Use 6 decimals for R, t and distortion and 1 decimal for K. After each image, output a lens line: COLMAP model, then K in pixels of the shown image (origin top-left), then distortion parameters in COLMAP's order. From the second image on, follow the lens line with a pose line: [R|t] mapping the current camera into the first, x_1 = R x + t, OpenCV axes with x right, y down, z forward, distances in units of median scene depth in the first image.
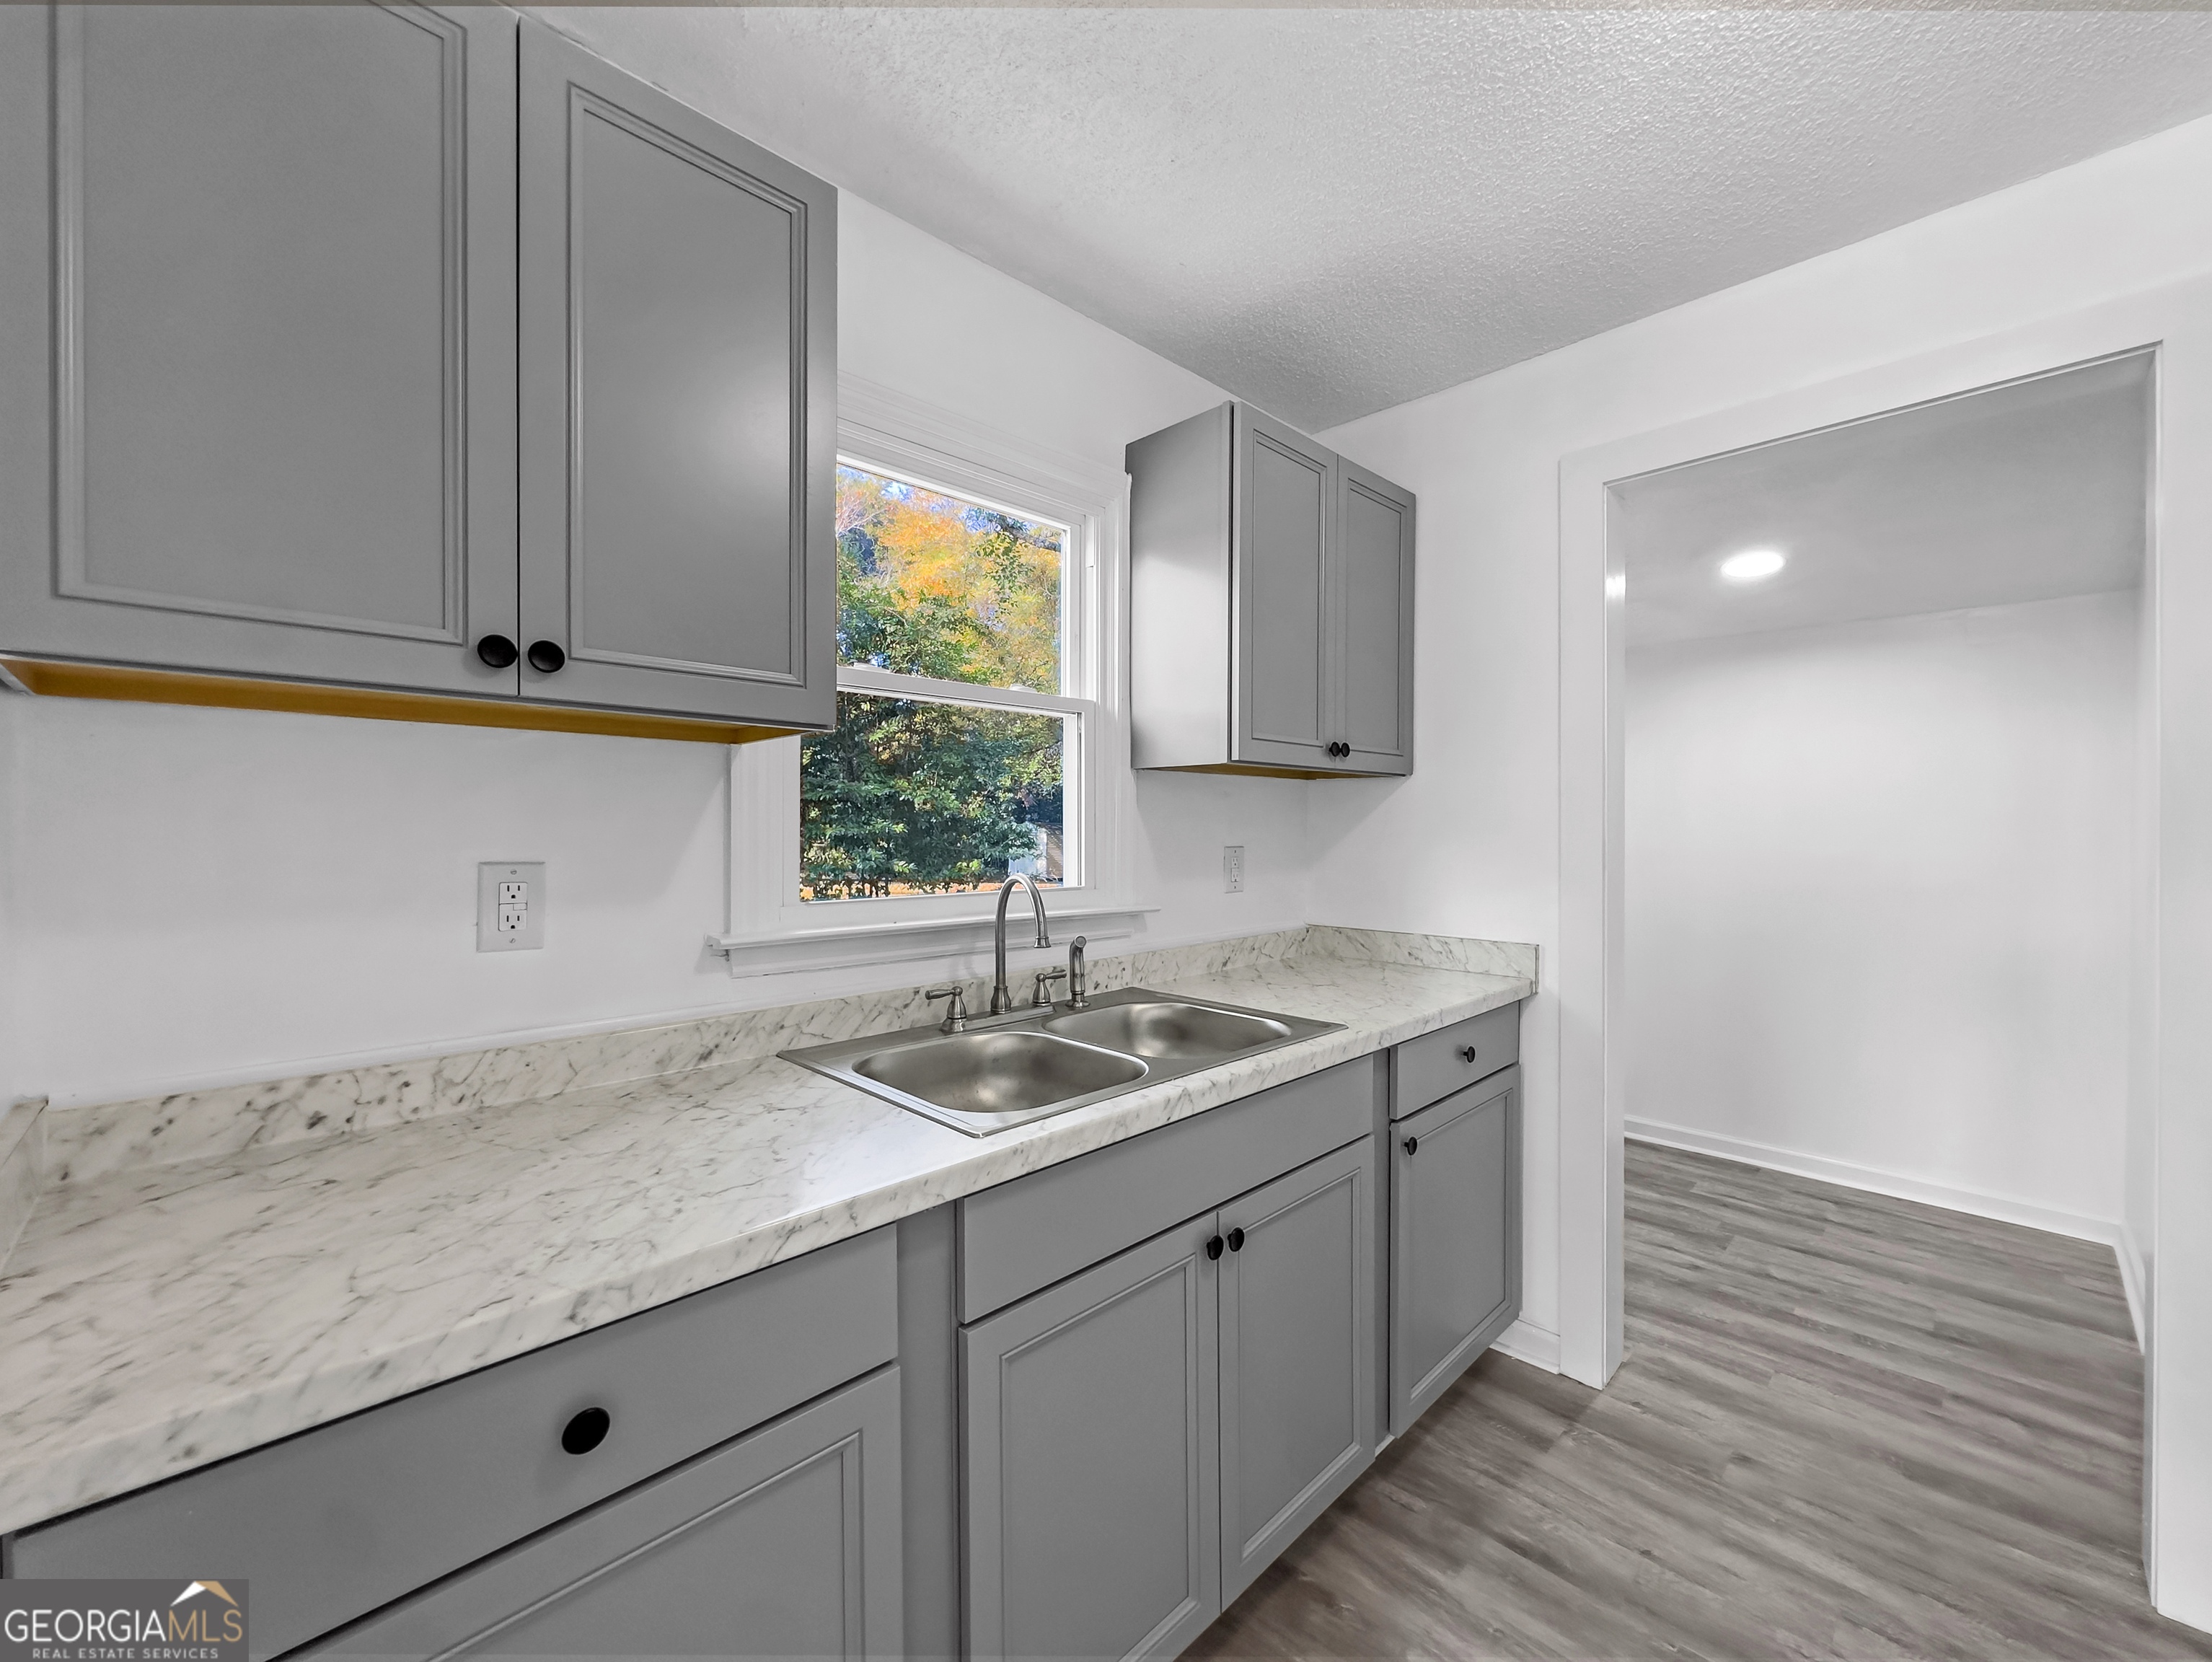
lens RADIAL K [[894.2, 0, 1121.3], [0, 894.2, 833.5], [0, 0, 1]] dist [-0.007034, 0.001197]
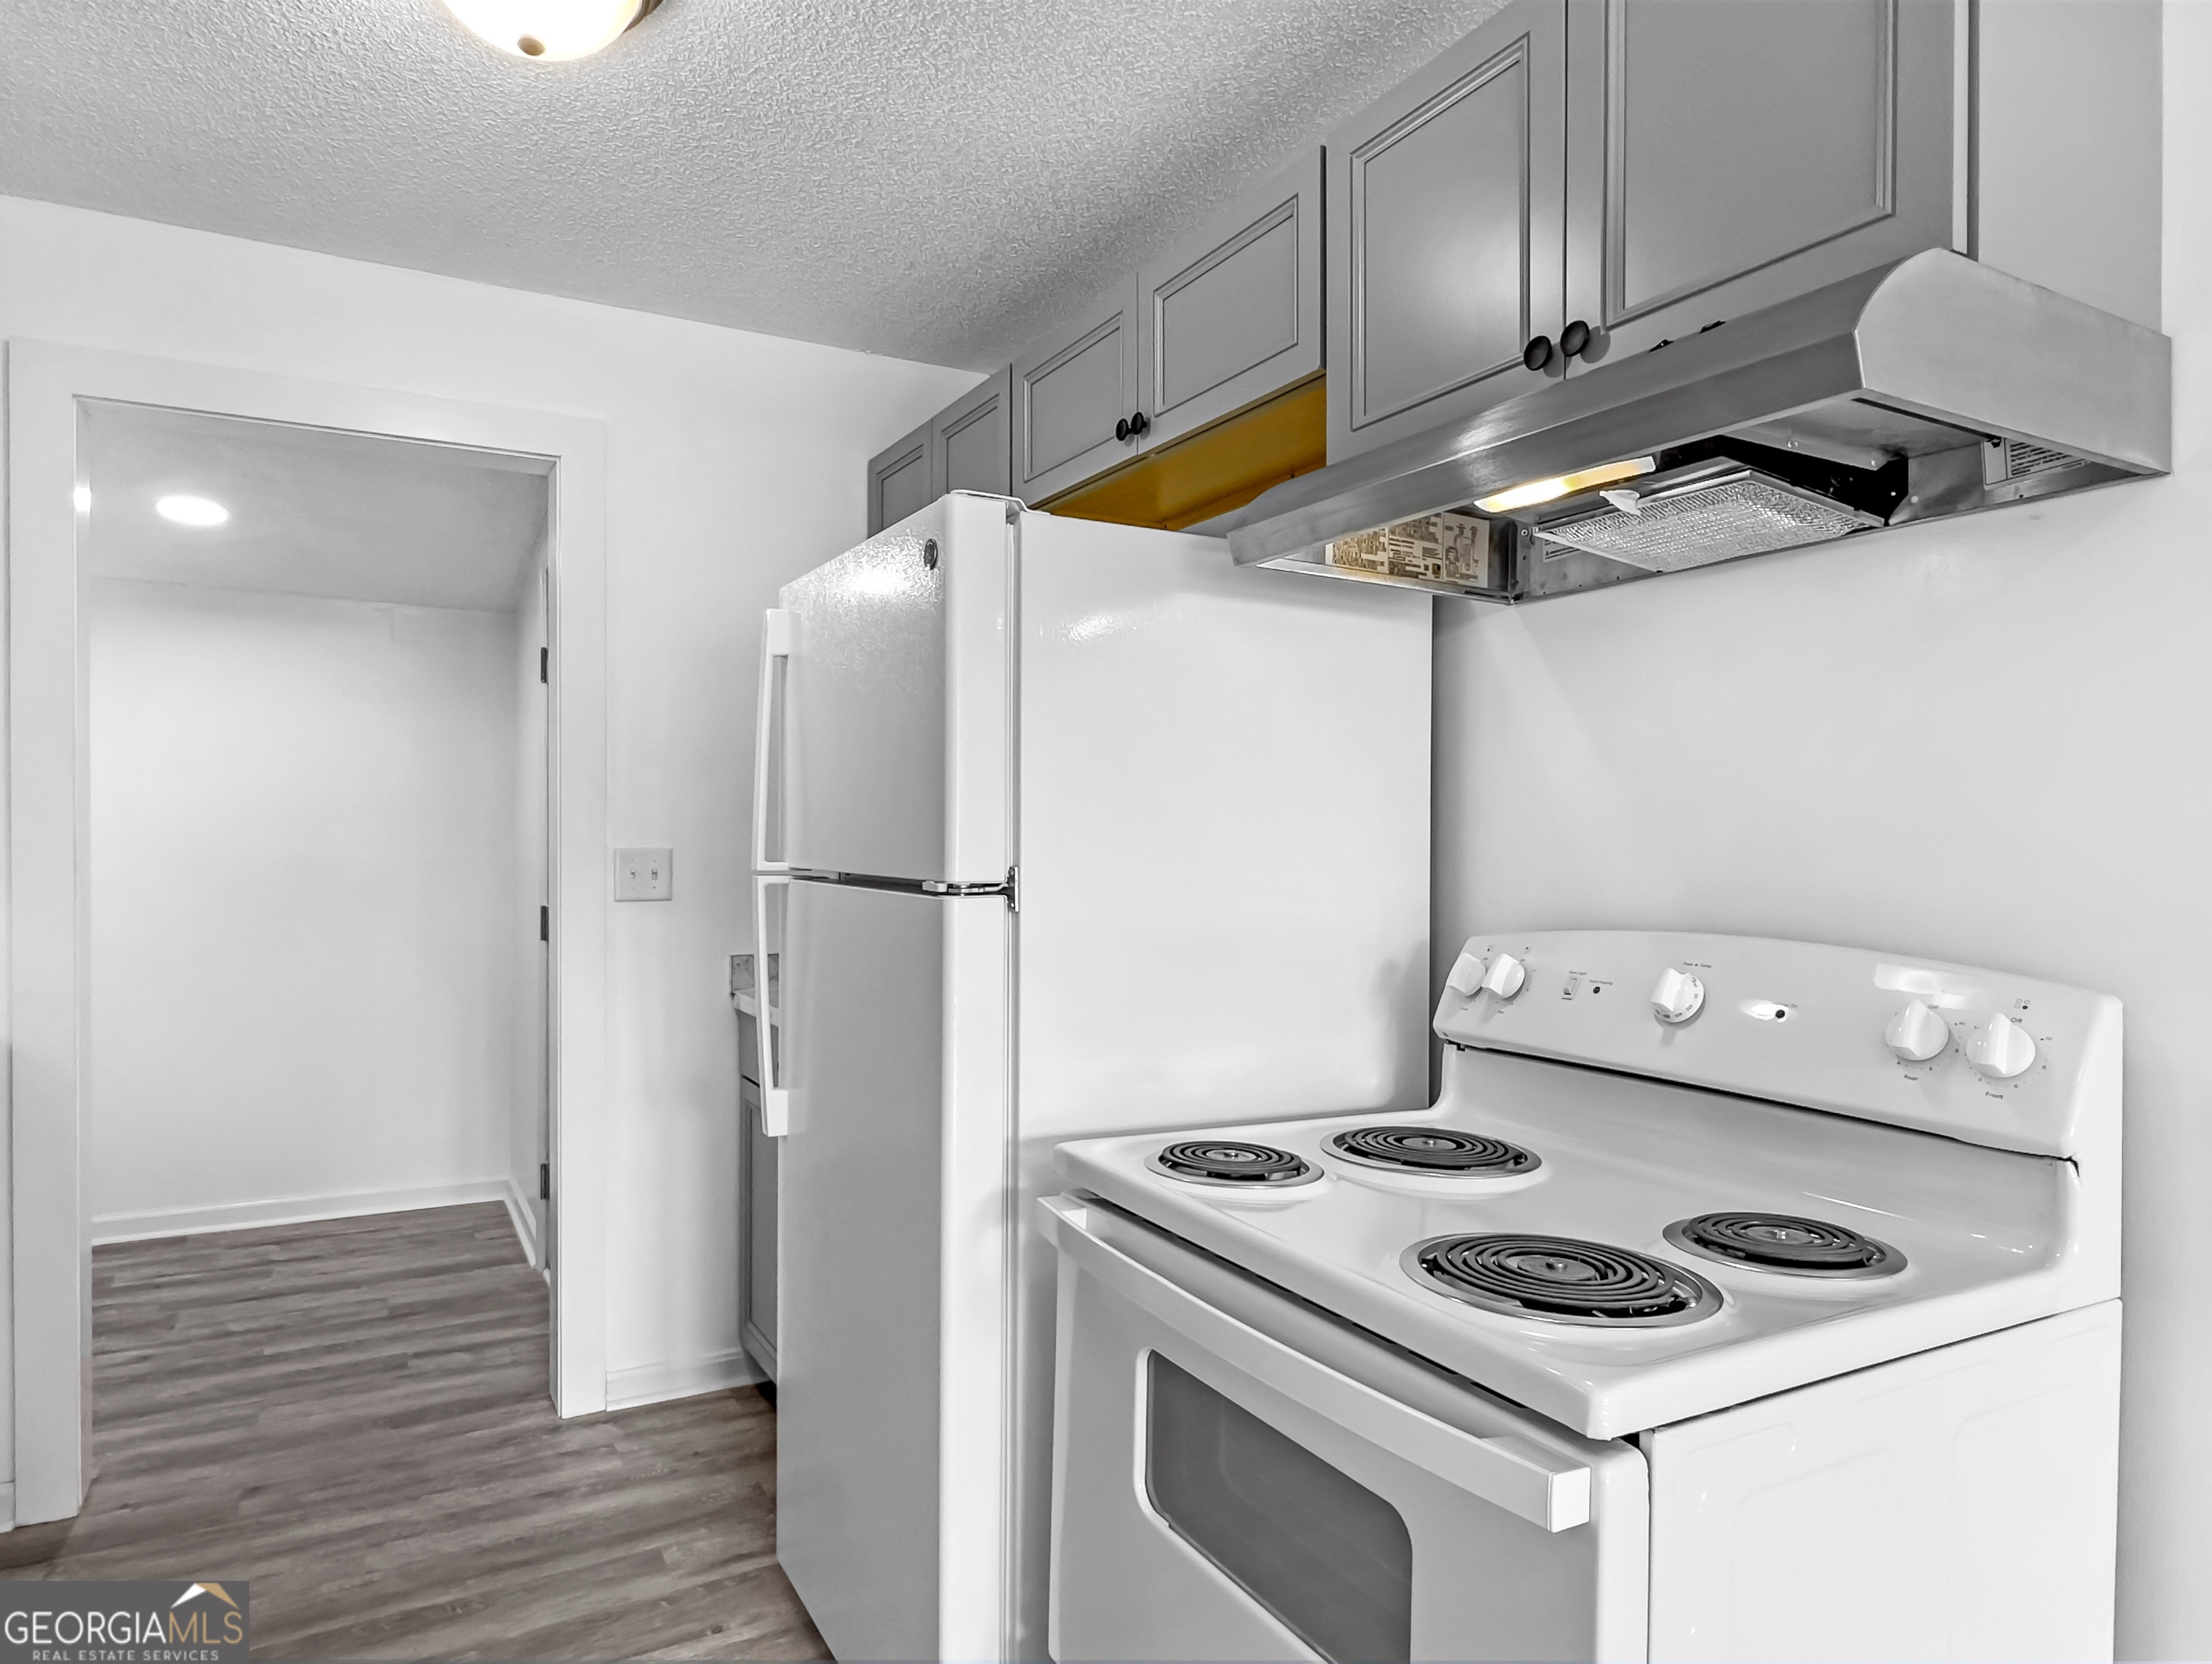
lens RADIAL K [[1273.0, 0, 1119.3], [0, 1273.0, 843.6], [0, 0, 1]] dist [-0.017381, 0.002659]
pose [[0.244680, -0.009036, 0.969562, -0.332401], [-0.002066, 0.999949, 0.009841, 0.001476], [-0.969602, -0.004411, 0.244649, -0.196247]]
